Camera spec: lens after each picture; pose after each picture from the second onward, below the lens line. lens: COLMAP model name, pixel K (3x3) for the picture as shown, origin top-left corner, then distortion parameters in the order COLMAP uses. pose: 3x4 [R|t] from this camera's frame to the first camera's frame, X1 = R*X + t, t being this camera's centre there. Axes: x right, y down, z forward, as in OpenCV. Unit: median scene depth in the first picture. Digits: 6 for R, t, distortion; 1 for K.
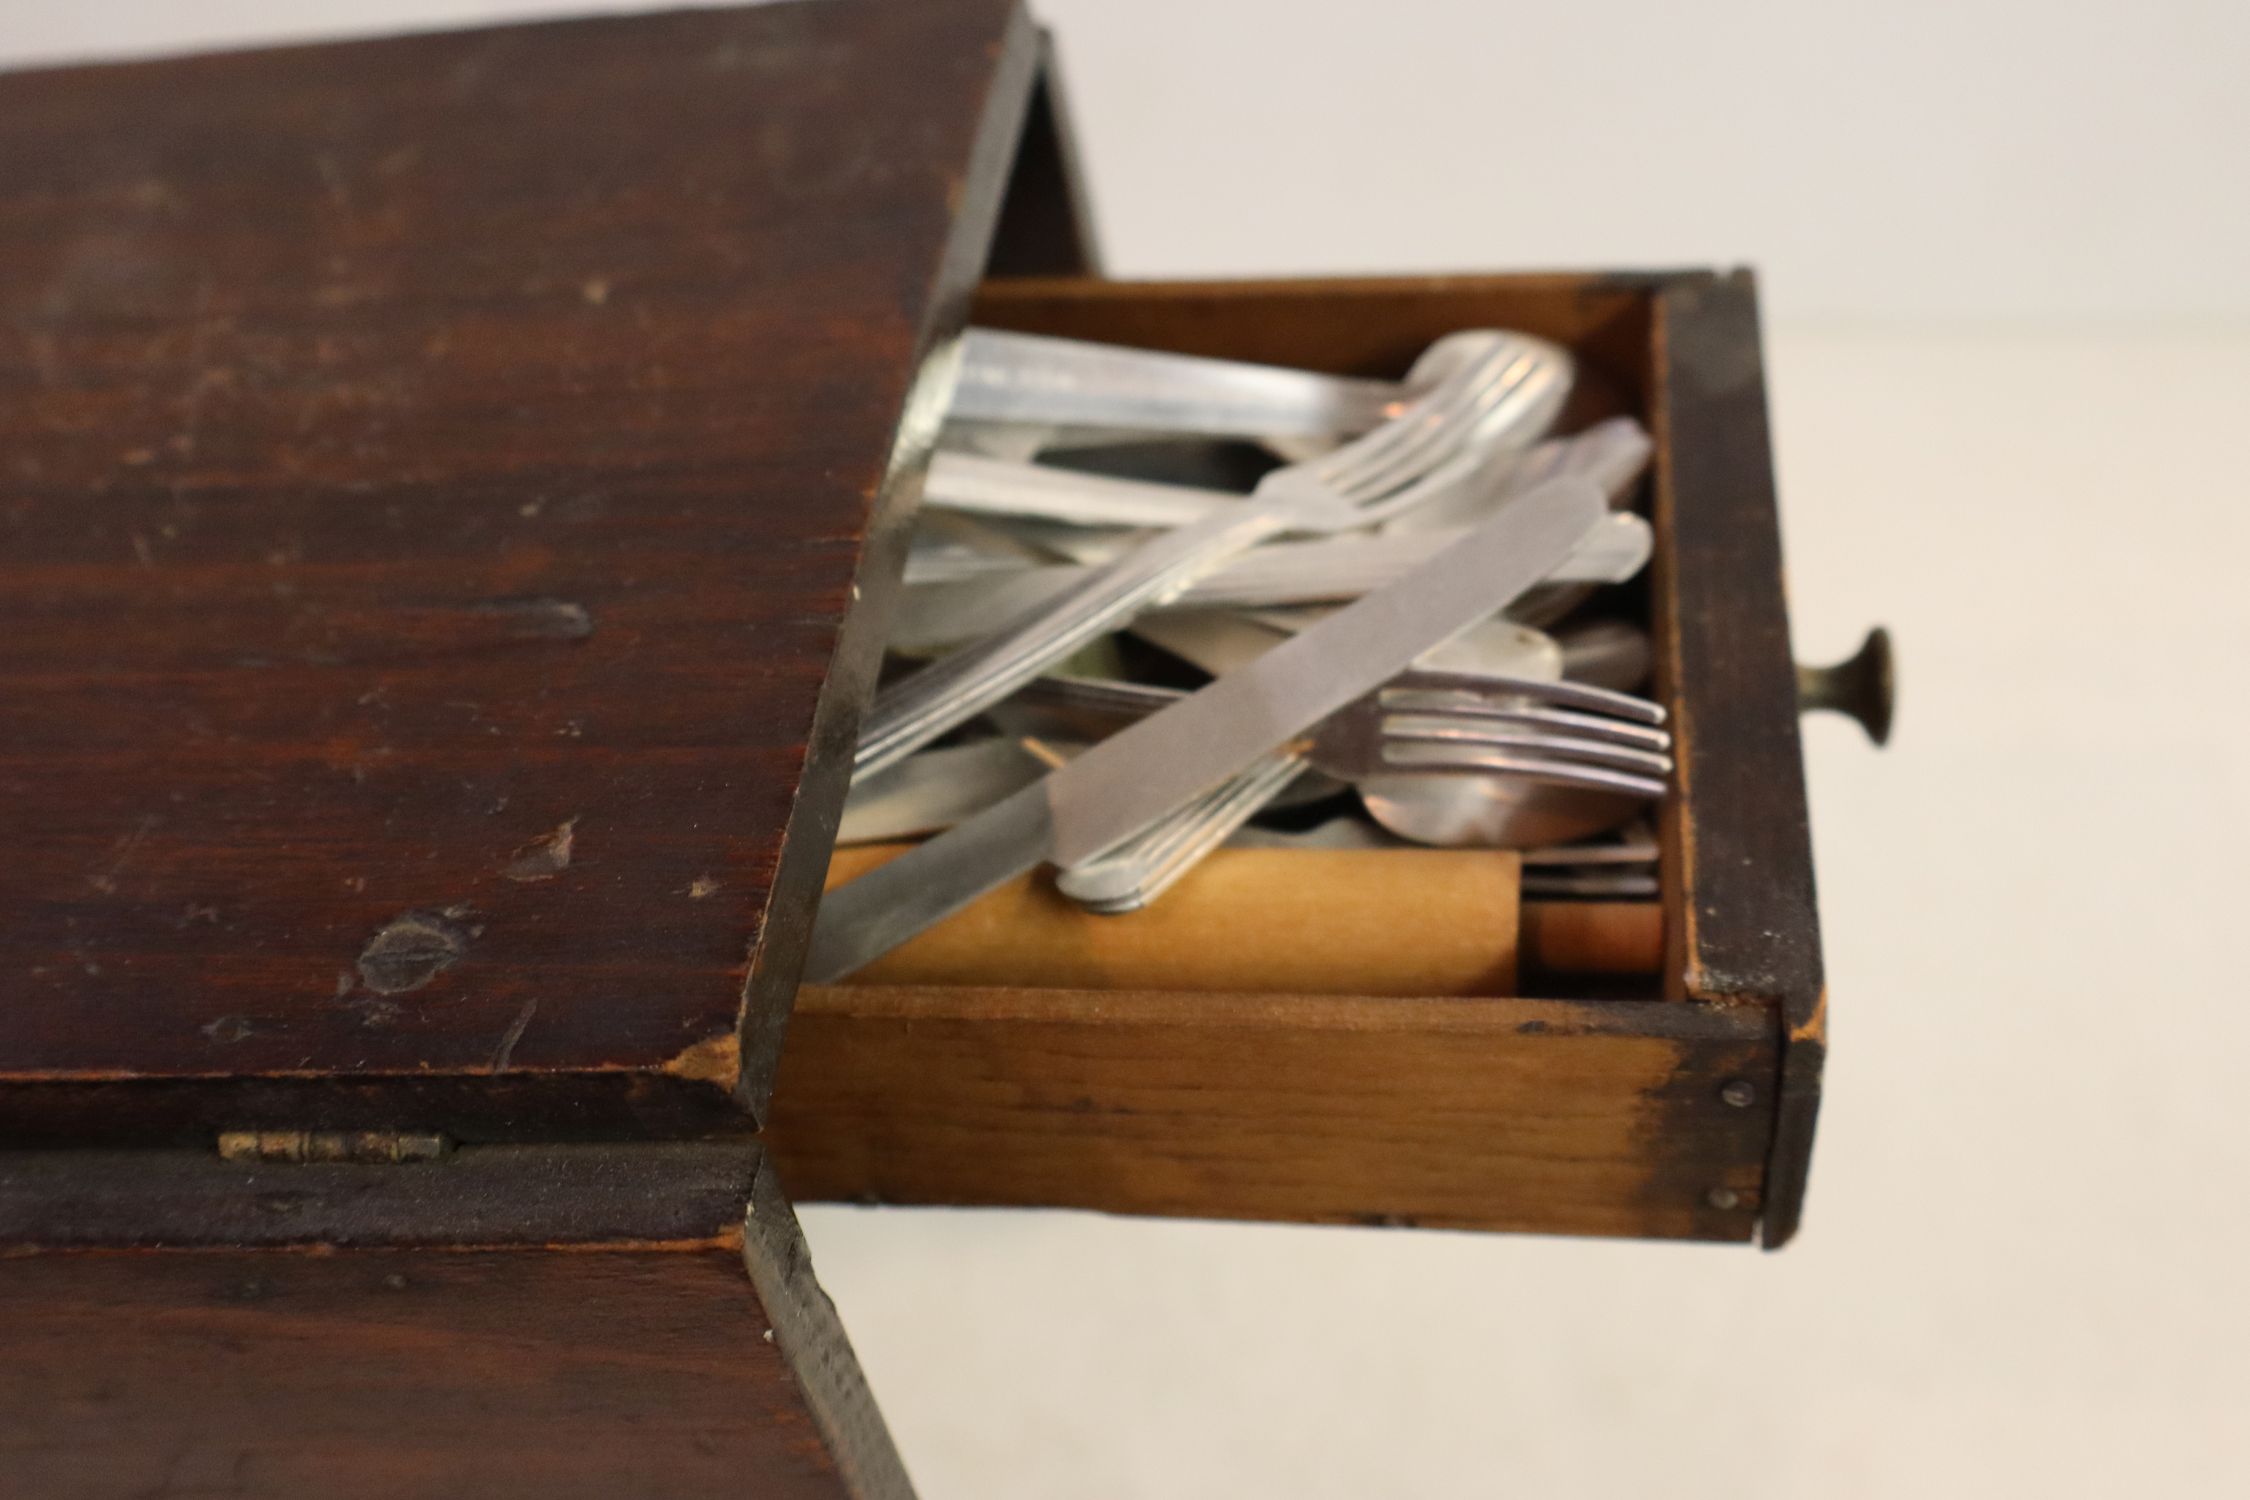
lens RADIAL K [[2833.6, 0, 1120.4], [0, 2833.6, 746.8], [0, 0, 1]] dist [-0.001640, 0.000000]
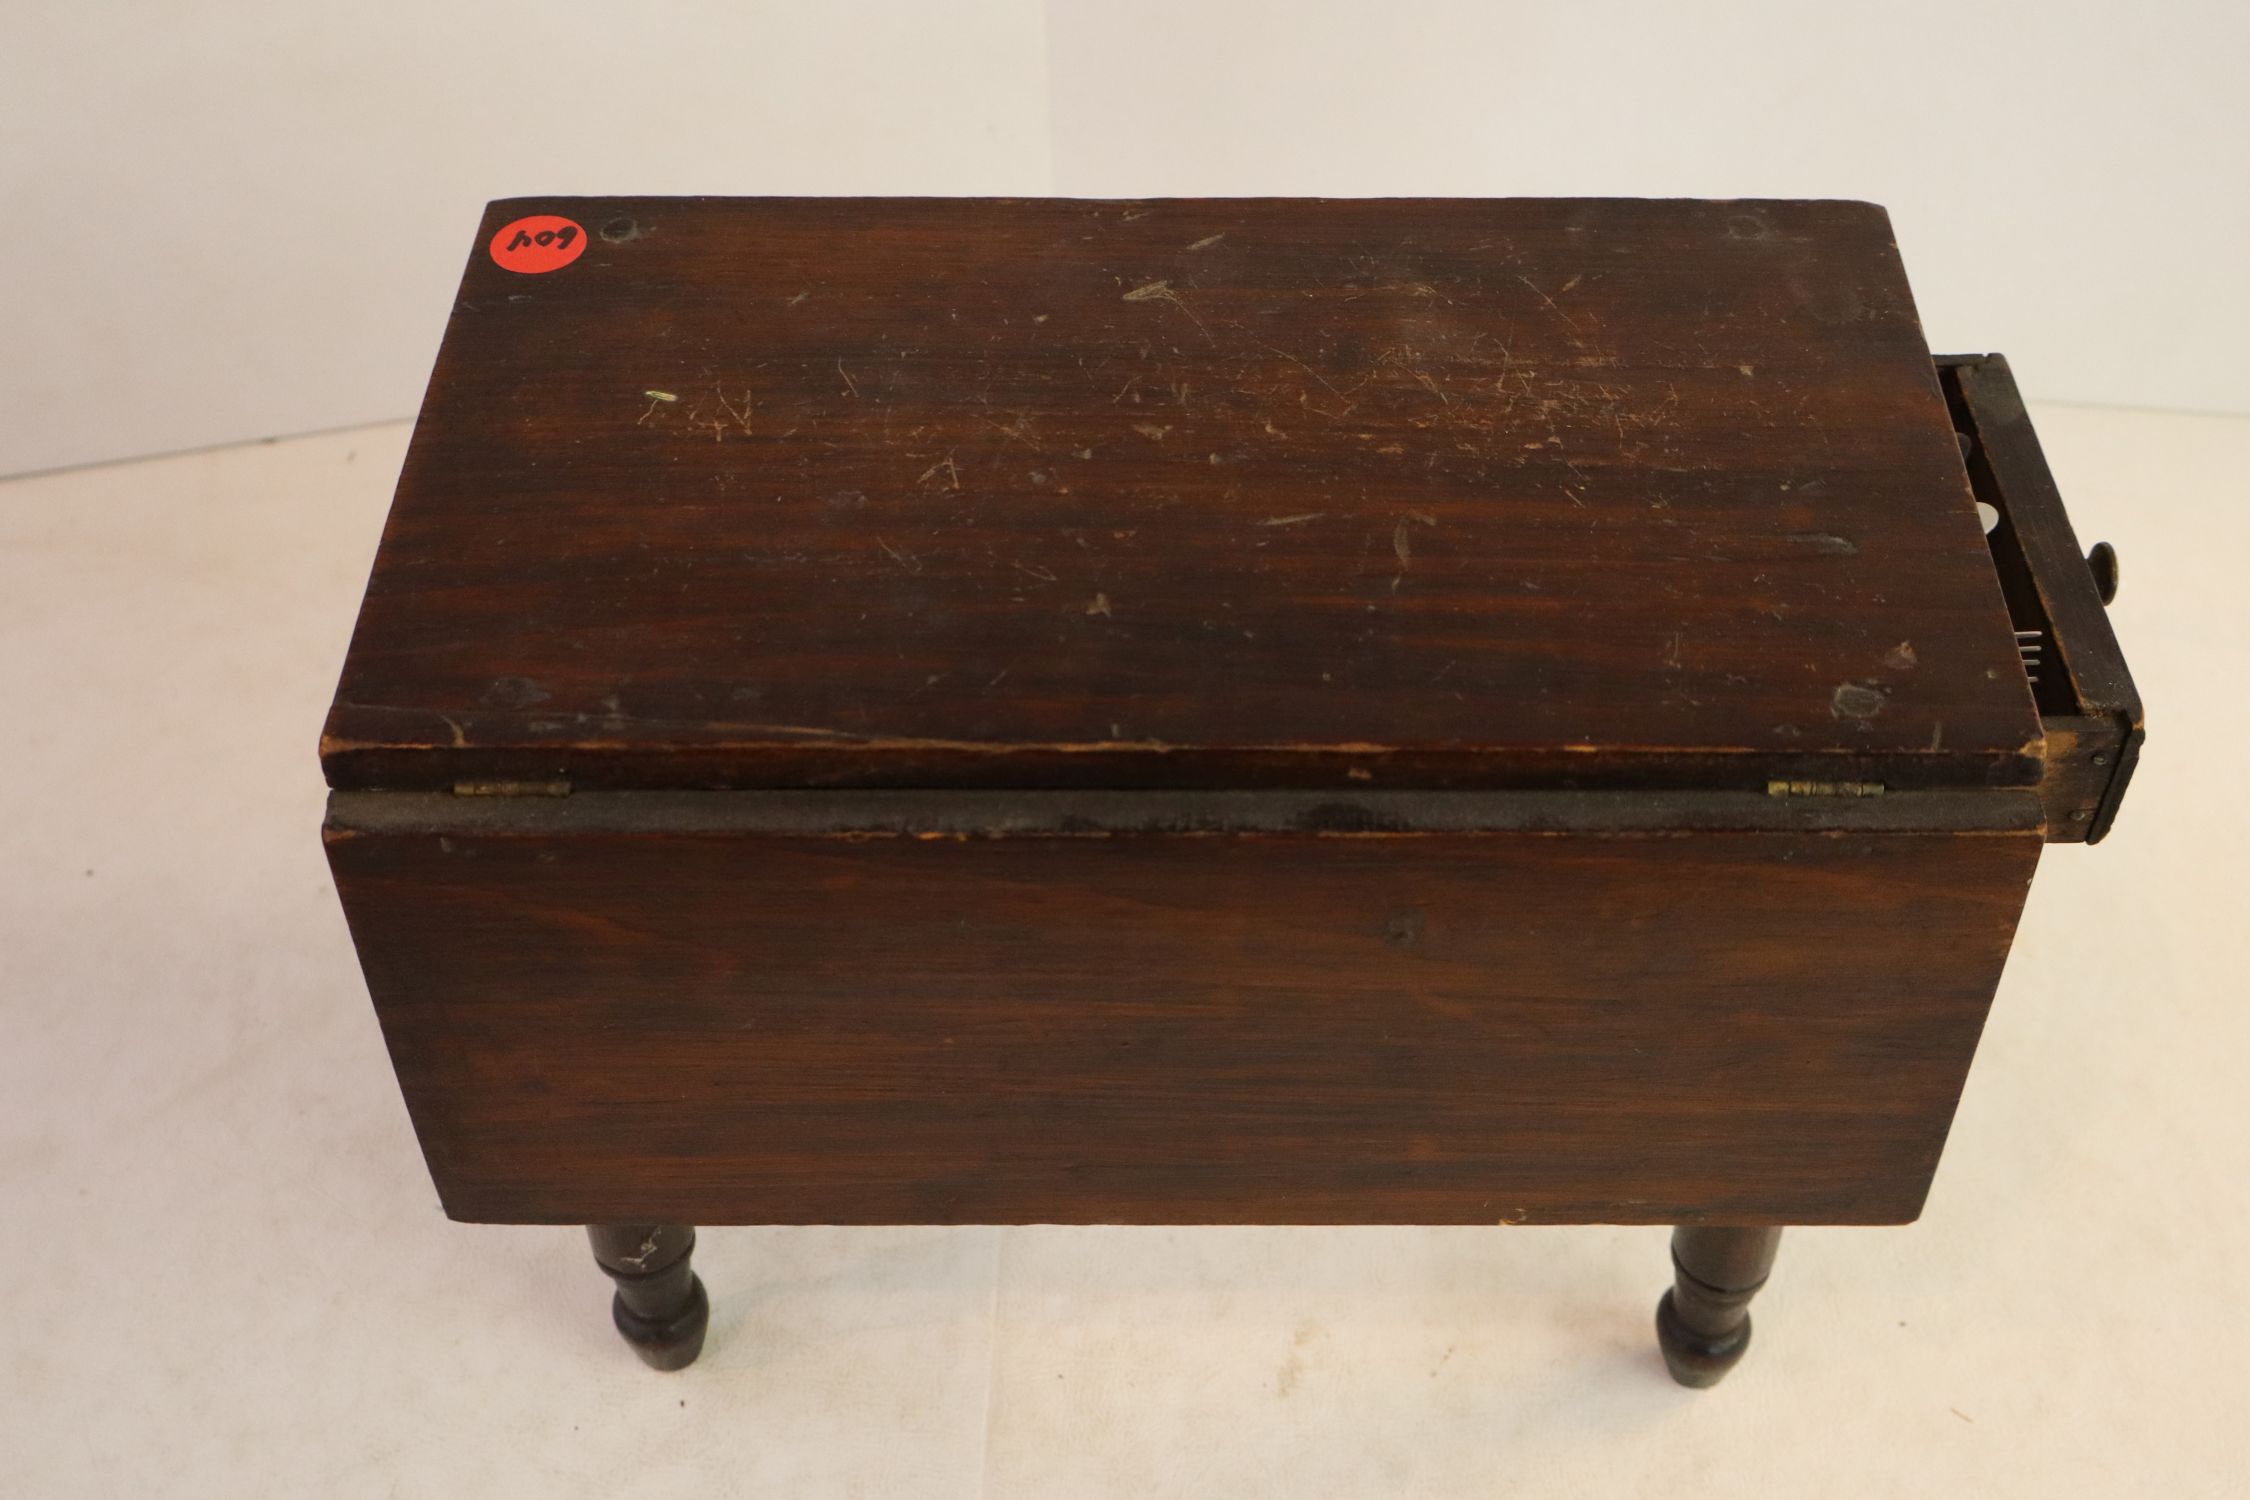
lens RADIAL K [[2833.6, 0, 1128.3], [0, 2833.6, 753.9], [0, 0, 1]] dist [-0.001640, 0.000000]
pose [[0.982133, 0.038038, 0.184306, -1.170751], [-0.039949, 0.999180, 0.006662, 0.120979], [-0.183901, -0.013906, 0.982846, -0.966710]]
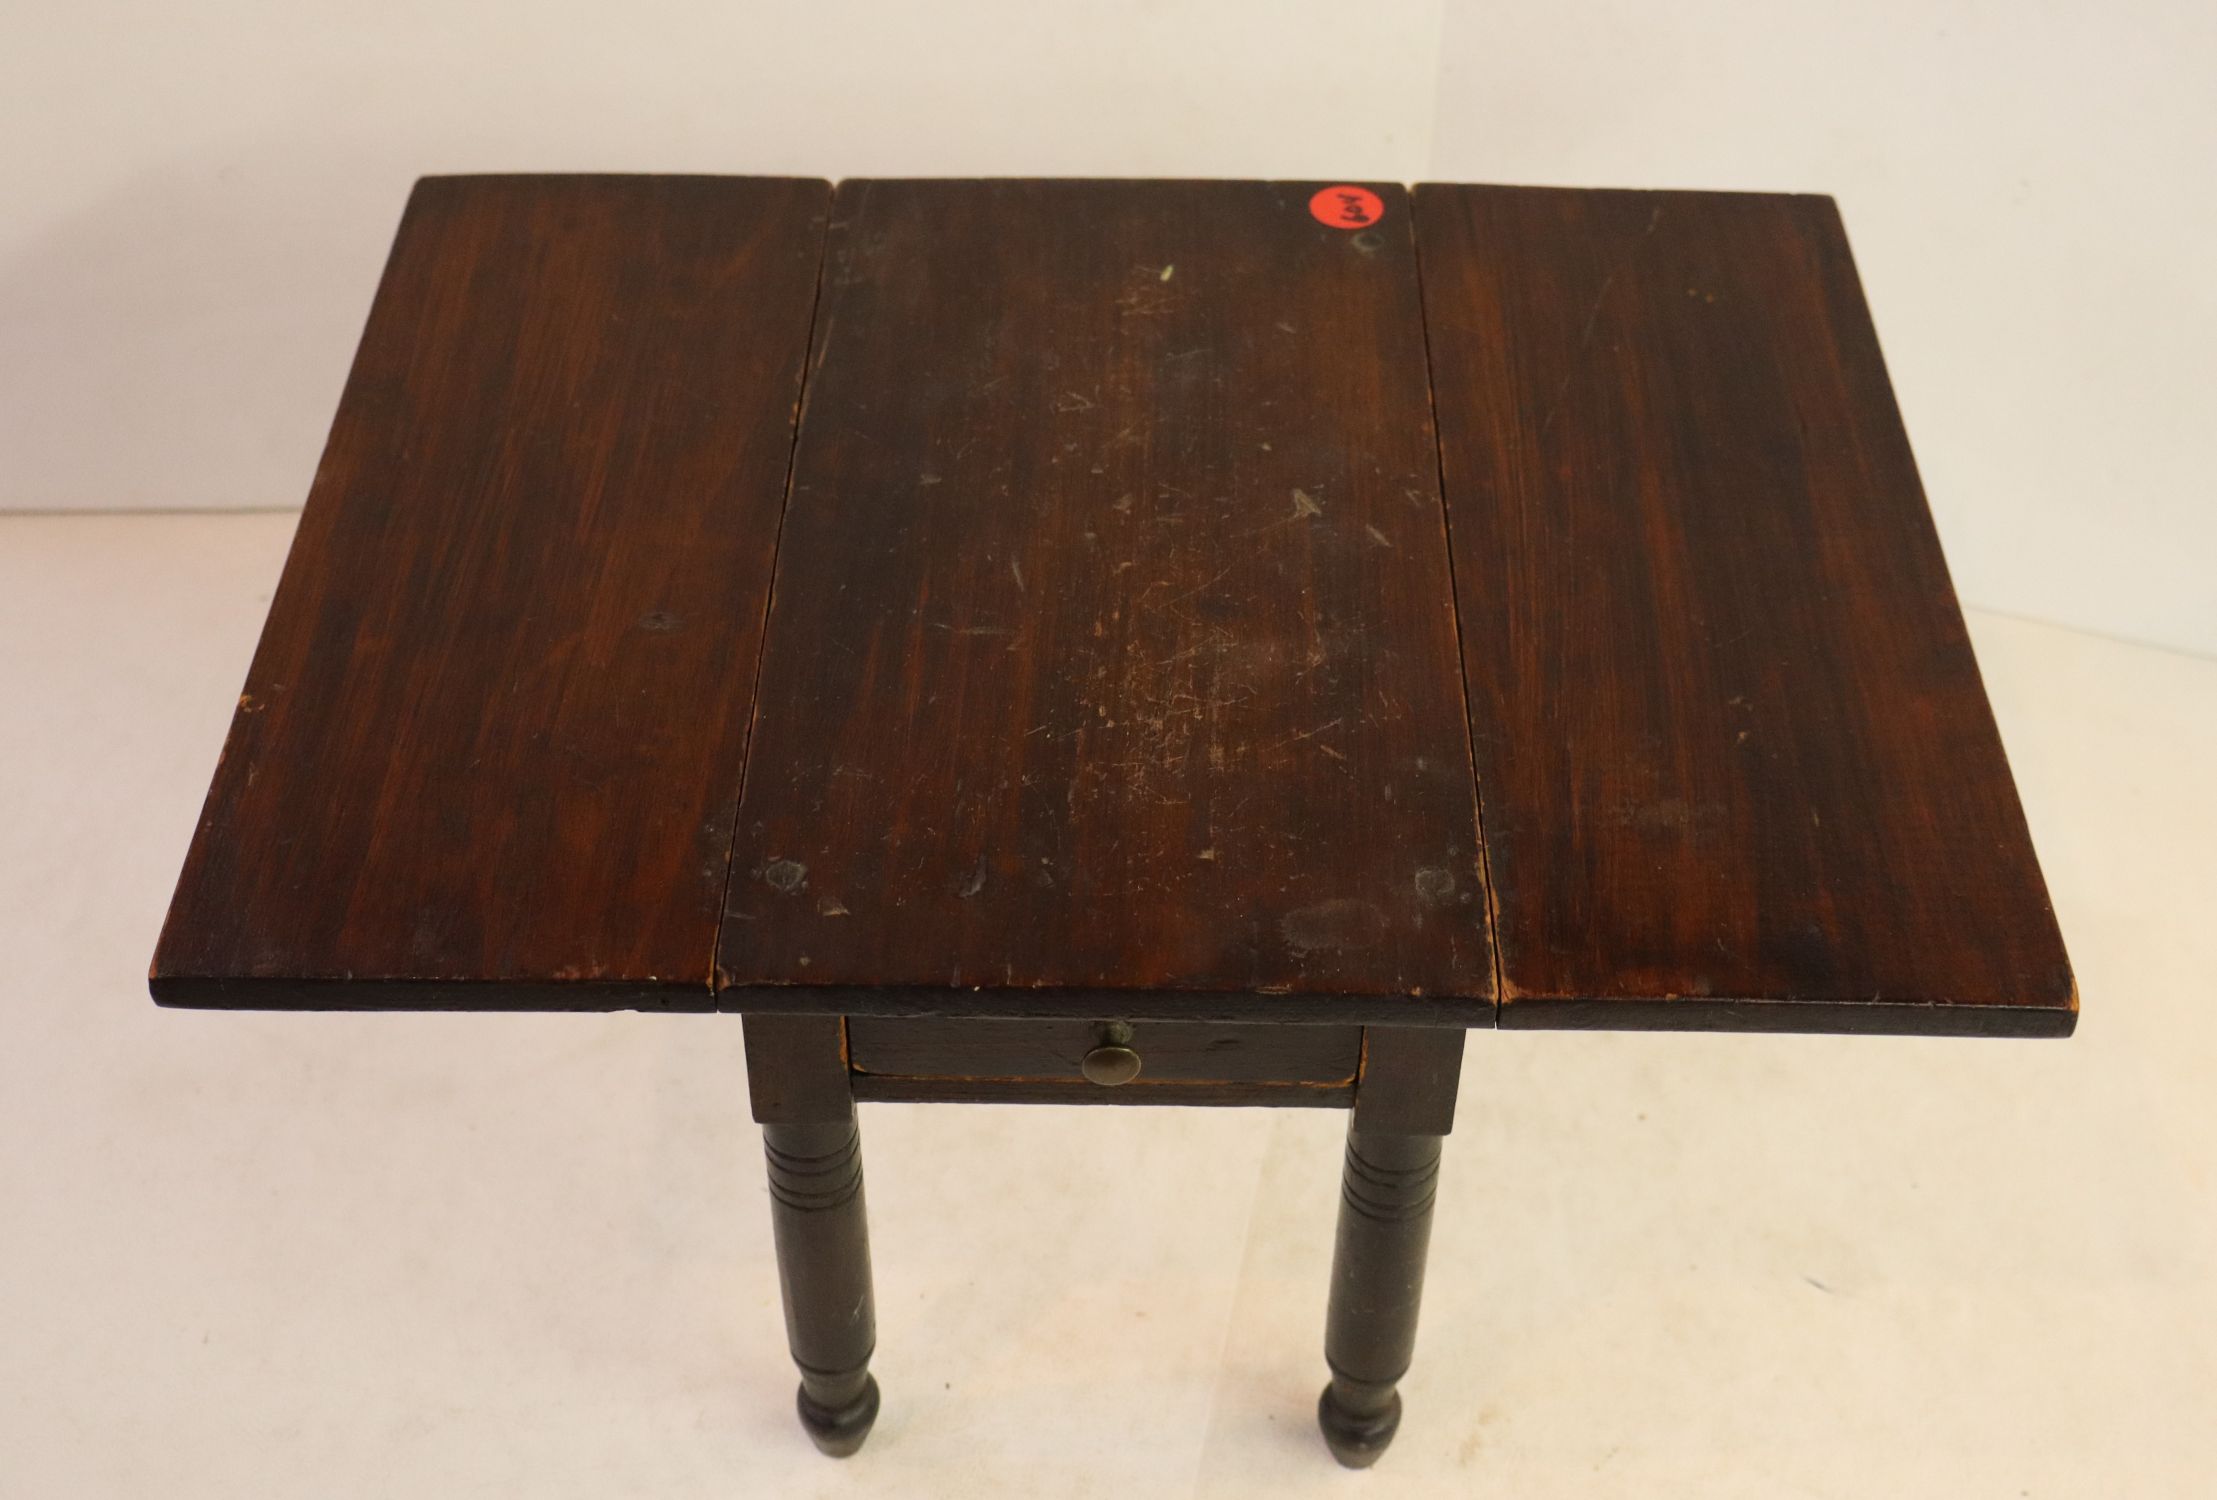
lens RADIAL K [[2792.0, 0, 1108.0], [0, 2792.0, 750.5], [0, 0, 1]] dist [-0.001640, 0.000000]
pose [[0.097544, 0.815081, -0.571076, 1.152838], [-0.711556, 0.458303, 0.532584, -1.560817], [0.695825, 0.354402, 0.624681, -0.437159]]
